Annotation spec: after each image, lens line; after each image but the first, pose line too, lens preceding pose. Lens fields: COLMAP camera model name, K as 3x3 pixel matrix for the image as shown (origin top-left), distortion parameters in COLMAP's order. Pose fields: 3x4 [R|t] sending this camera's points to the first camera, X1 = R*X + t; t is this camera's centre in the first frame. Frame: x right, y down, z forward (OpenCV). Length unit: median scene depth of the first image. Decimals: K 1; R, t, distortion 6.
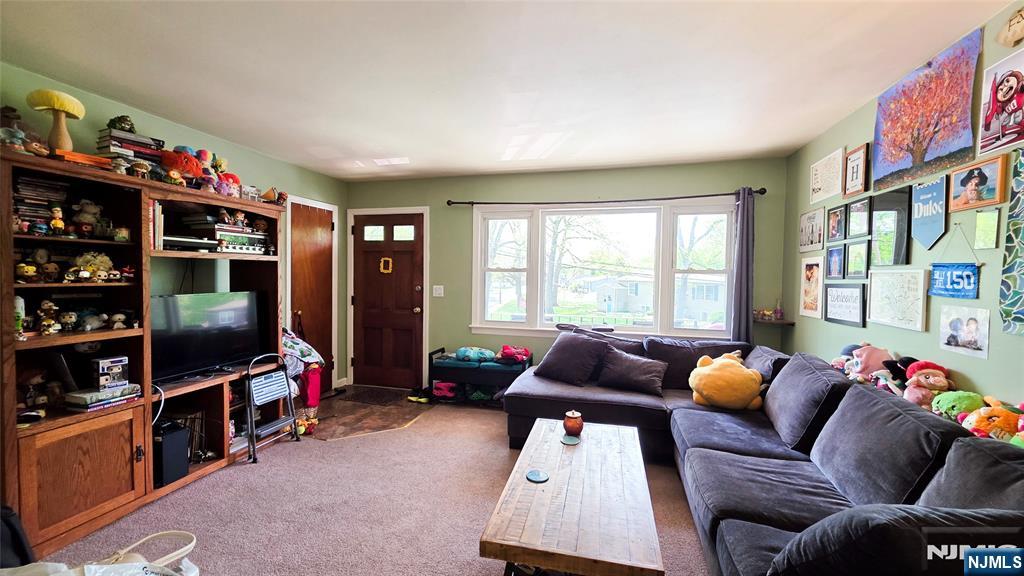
lens RADIAL K [[410.8, 0, 508.4], [0, 410.8, 286.7], [0, 0, 1]] dist [0.003758, -0.001168]
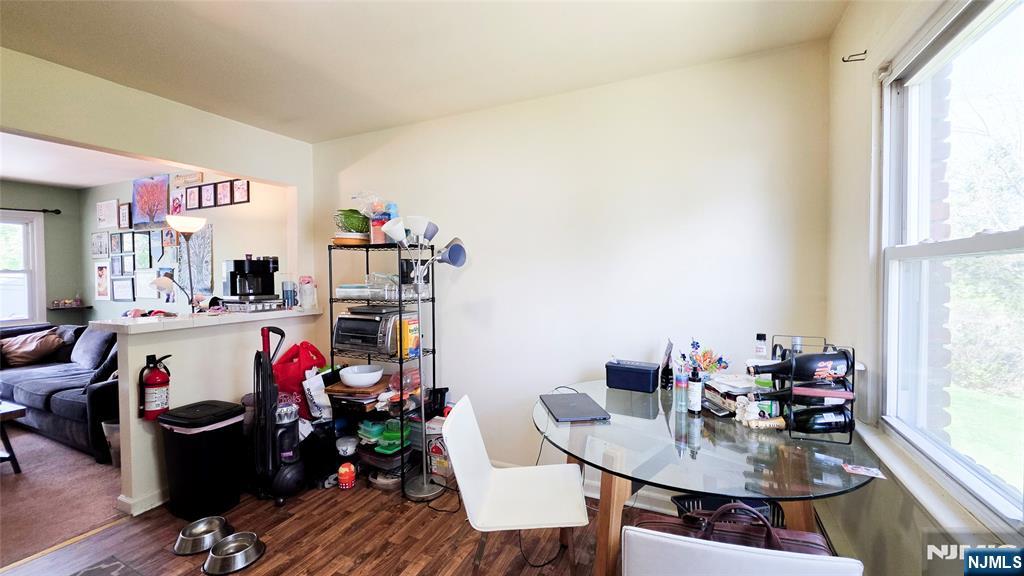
lens RADIAL K [[410.8, 0, 508.5], [0, 410.8, 285.8], [0, 0, 1]] dist [0.003758, -0.001168]
pose [[0.175968, -0.039589, 0.983600, -0.699442], [0.037393, 0.998739, 0.033508, 0.030371], [-0.983685, 0.030883, 0.177226, -1.042964]]
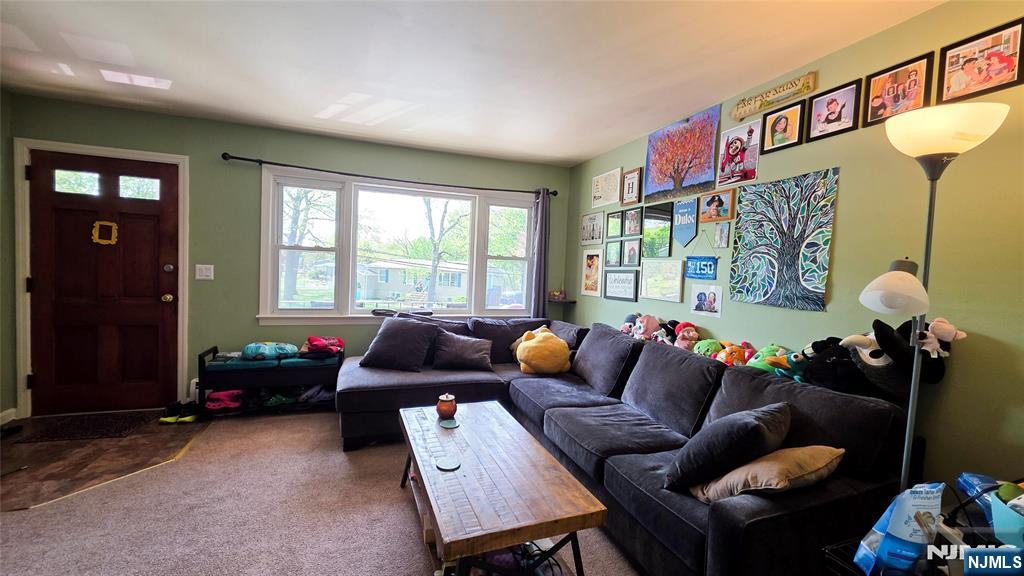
lens RADIAL K [[410.8, 0, 511.4], [0, 410.8, 287.2], [0, 0, 1]] dist [0.003758, -0.001168]
pose [[0.819352, -0.004725, 0.573272, -0.273650], [-0.014043, 0.999501, 0.028308, 0.017626], [-0.573119, -0.031245, 0.818876, 0.117499]]
